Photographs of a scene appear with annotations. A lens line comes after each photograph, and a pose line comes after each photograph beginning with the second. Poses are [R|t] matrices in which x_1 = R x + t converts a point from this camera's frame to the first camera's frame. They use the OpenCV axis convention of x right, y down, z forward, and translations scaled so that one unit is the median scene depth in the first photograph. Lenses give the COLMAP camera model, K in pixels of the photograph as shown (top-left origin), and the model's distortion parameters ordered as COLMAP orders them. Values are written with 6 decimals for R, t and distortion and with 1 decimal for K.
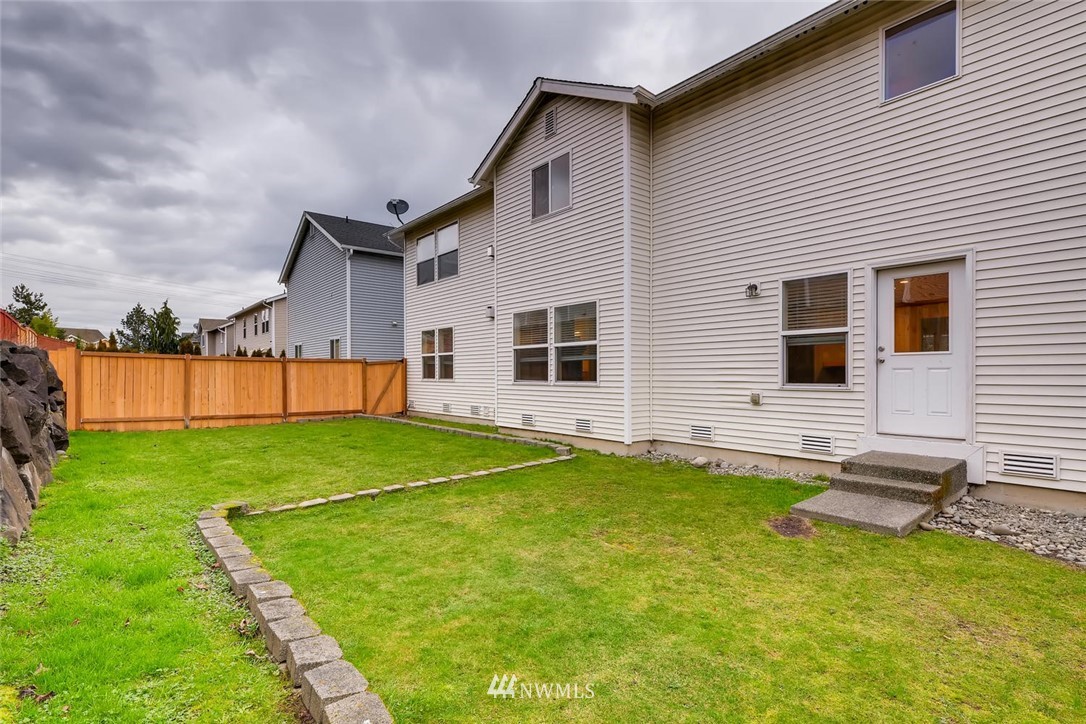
lens RADIAL K [[509.6, 0, 544.0], [0, 509.6, 369.1], [0, 0, 1]] dist [0.003057, 0.001278]
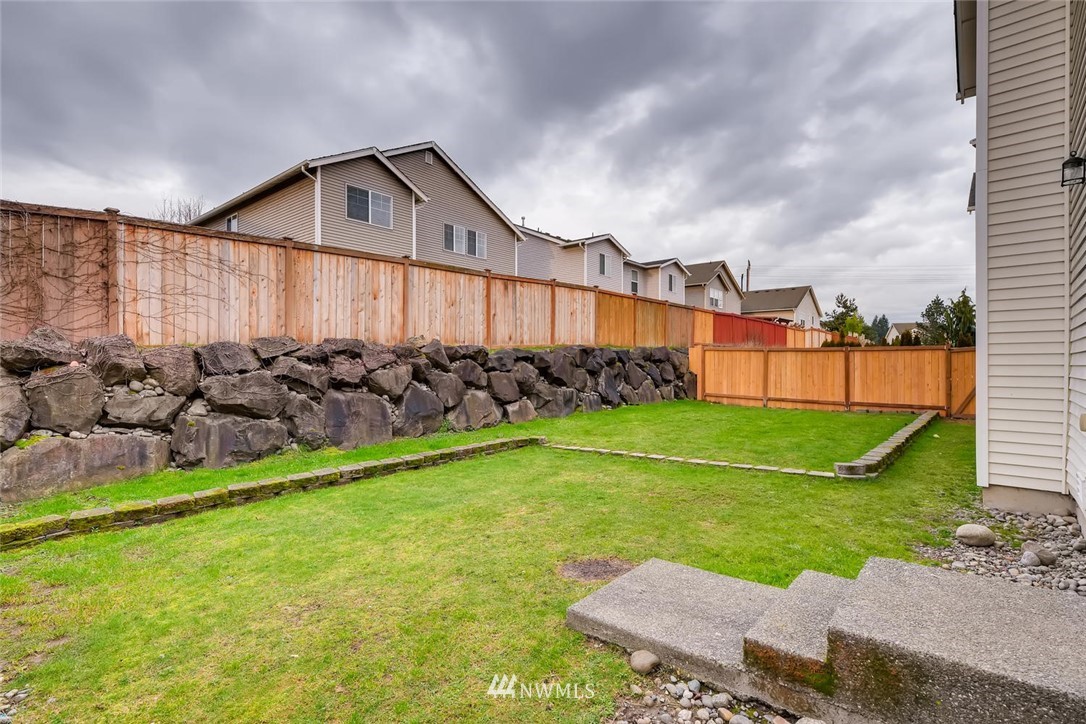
lens RADIAL K [[509.6, 0, 567.6], [0, 509.6, 361.7], [0, 0, 1]] dist [0.003057, 0.001278]
pose [[0.193889, -0.001154, -0.981023, 0.380810], [0.007891, 0.999969, 0.000383, 0.001620], [0.980992, -0.007816, 0.193892, 0.256969]]
